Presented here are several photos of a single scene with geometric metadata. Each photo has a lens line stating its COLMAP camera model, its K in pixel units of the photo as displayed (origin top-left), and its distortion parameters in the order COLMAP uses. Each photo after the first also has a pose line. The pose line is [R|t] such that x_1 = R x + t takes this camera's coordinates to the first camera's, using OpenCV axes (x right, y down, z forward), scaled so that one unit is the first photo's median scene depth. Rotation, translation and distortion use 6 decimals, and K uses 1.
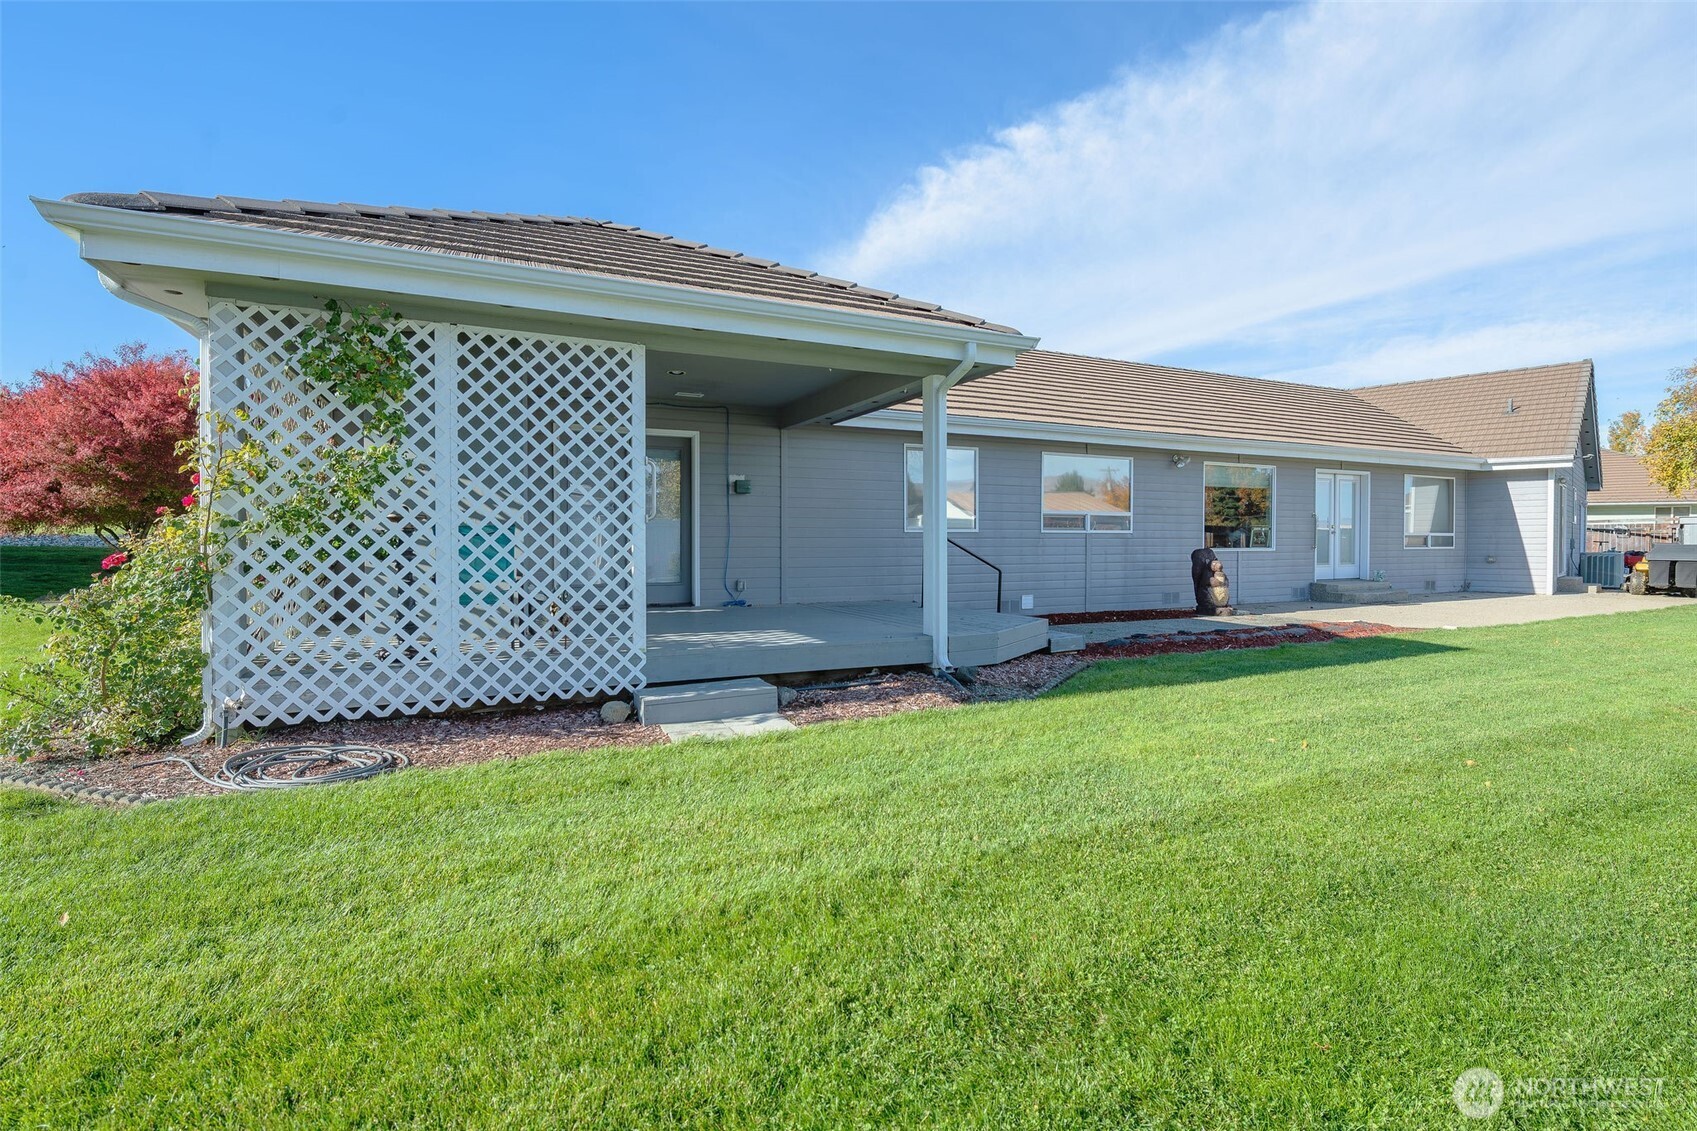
lens RADIAL K [[770.6, 0, 848.5], [0, 770.6, 565.5], [0, 0, 1]] dist [-0.010087, 0.000461]
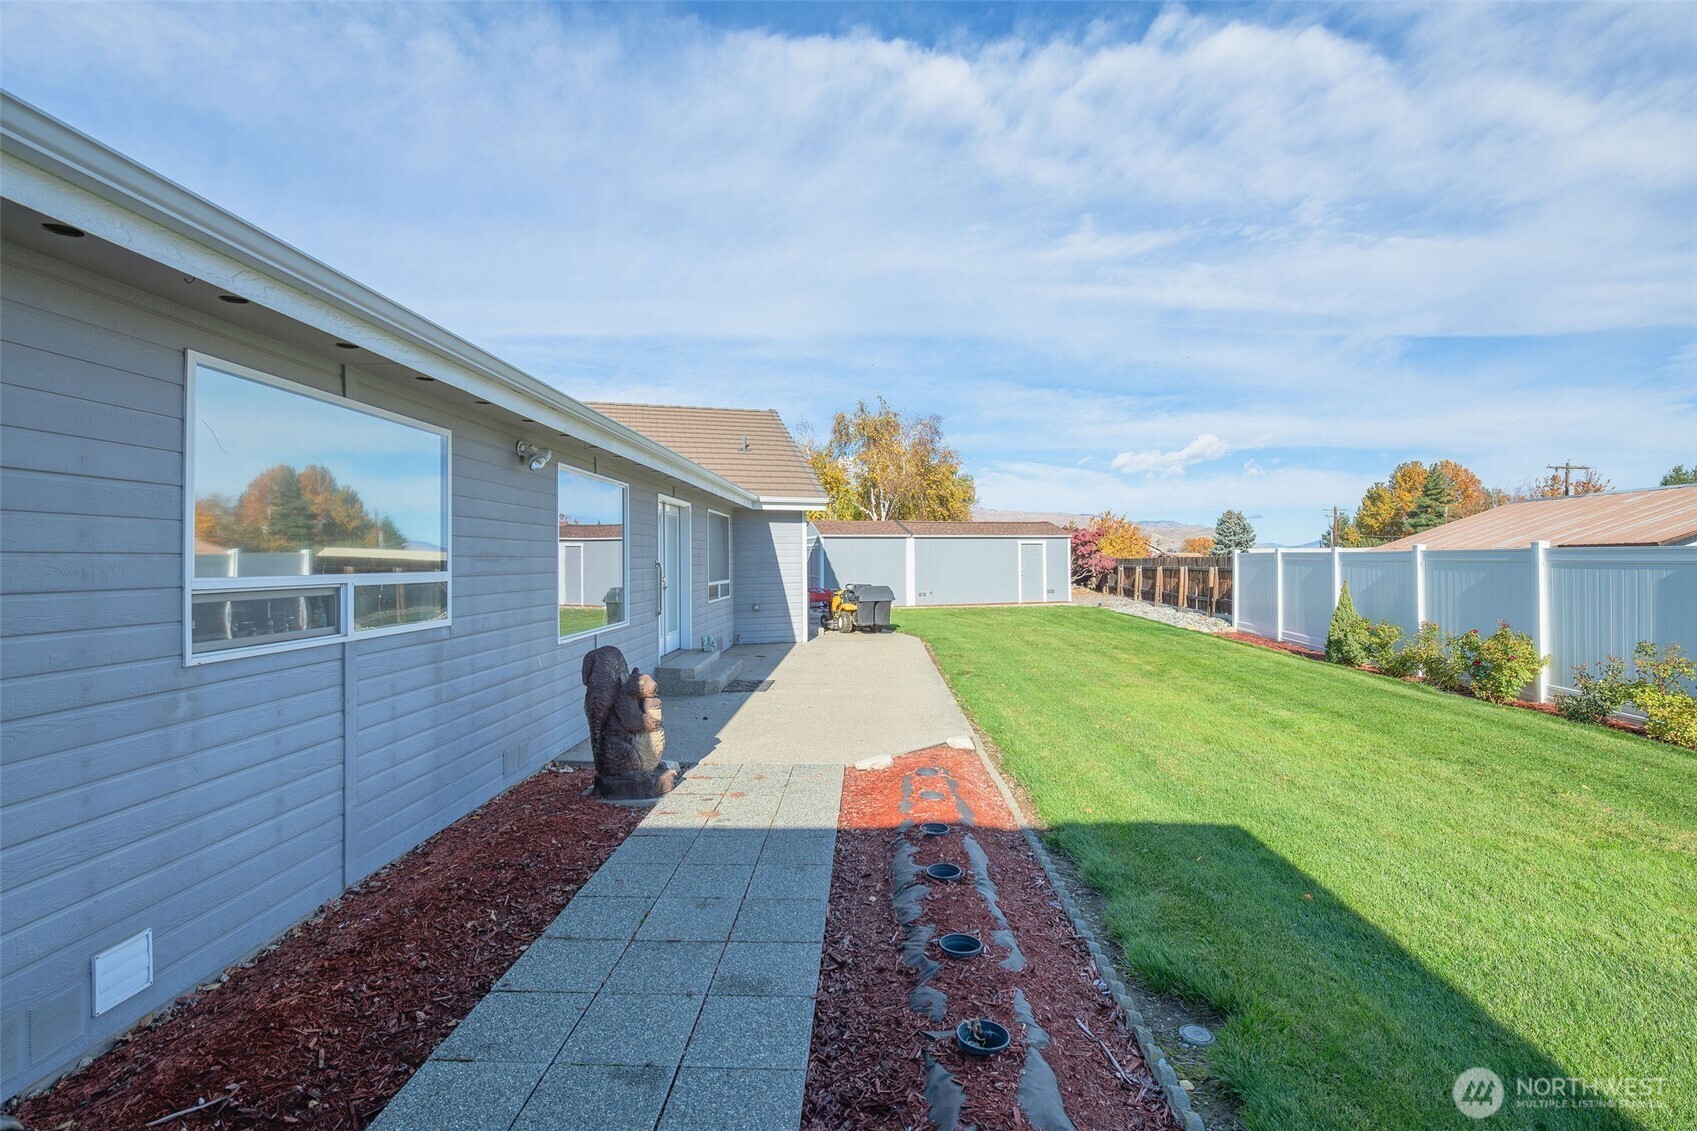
lens RADIAL K [[763.0, 0, 903.1], [0, 763.0, 561.1], [0, 0, 1]] dist [0.001089, 0.000074]
pose [[0.394460, -0.003108, 0.918908, 0.086305], [0.031153, 0.999465, -0.009993, -0.052795], [-0.918385, 0.032569, 0.394345, 0.528471]]
